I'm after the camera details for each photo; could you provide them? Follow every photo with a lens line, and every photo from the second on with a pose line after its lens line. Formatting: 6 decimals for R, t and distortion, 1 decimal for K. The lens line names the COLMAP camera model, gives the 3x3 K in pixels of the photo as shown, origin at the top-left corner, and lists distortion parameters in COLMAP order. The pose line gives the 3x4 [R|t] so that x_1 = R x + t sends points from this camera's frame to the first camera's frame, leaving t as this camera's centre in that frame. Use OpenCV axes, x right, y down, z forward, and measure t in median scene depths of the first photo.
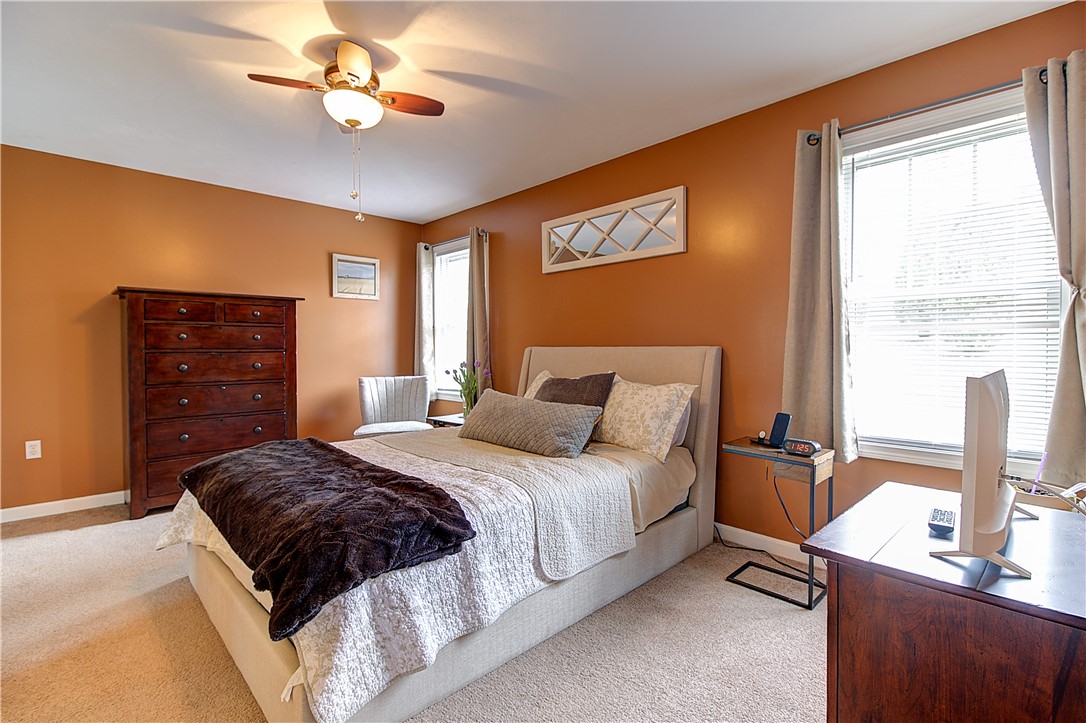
lens RADIAL K [[495.0, 0, 545.9], [0, 495.0, 355.9], [0, 0, 1]] dist [0.009087, -0.008239]
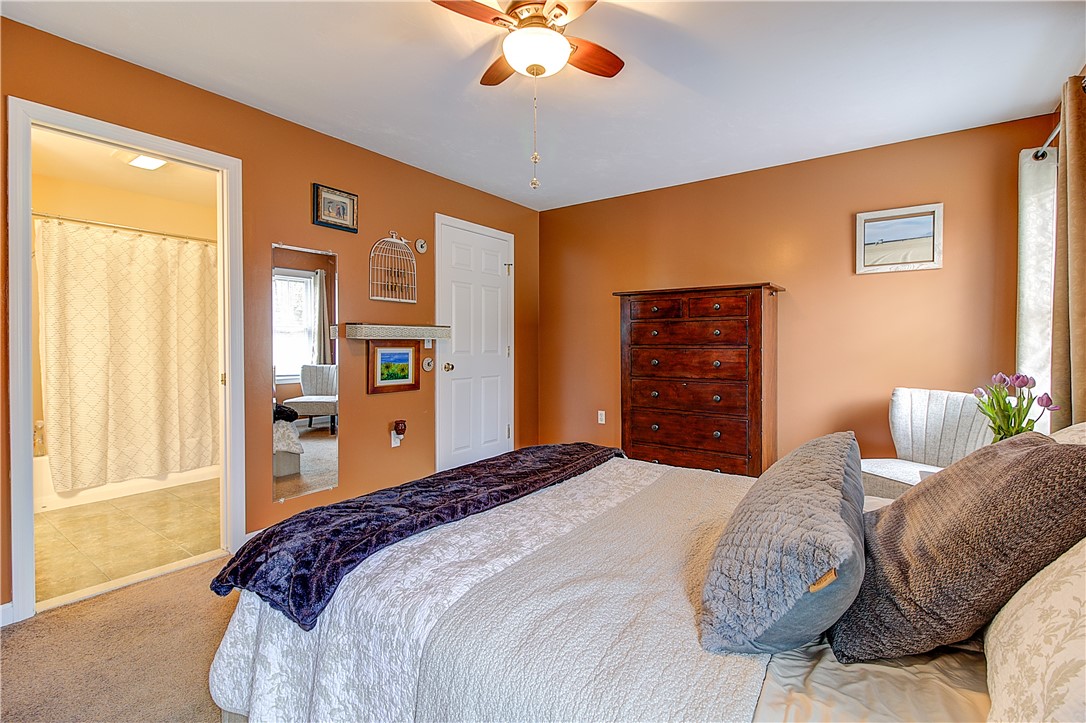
lens RADIAL K [[495.0, 0, 558.1], [0, 495.0, 344.5], [0, 0, 1]] dist [0.009087, -0.008239]
pose [[0.176480, 0.007049, -0.984279, 0.255956], [-0.015294, 0.999873, 0.004419, -0.014484], [0.984185, 0.014274, 0.176565, 0.540926]]
